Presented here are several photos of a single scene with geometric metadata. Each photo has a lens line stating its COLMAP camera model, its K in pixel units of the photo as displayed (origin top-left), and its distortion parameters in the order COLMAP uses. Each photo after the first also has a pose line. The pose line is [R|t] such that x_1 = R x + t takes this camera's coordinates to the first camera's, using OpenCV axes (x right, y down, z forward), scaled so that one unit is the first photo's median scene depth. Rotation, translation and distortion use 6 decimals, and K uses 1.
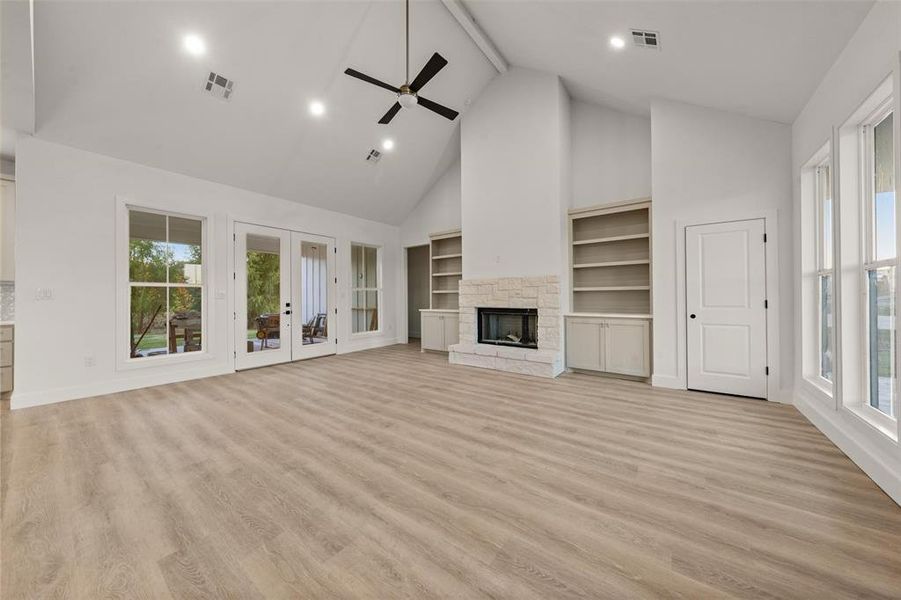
lens RADIAL K [[308.3, 0, 449.9], [0, 308.3, 298.0], [0, 0, 1]] dist [-0.007184, -0.000103]
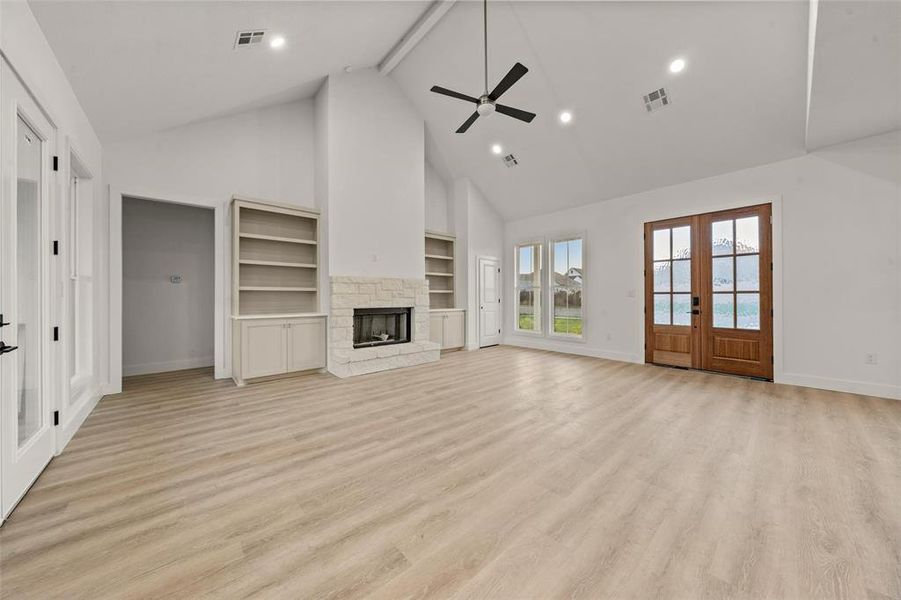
lens RADIAL K [[308.3, 0, 450.6], [0, 308.3, 297.0], [0, 0, 1]] dist [-0.007184, -0.000103]
pose [[0.194312, 0.004290, 0.980930, -0.826849], [0.001598, 0.999988, -0.004690, 0.002714], [-0.980939, 0.002479, 0.194302, 0.635138]]
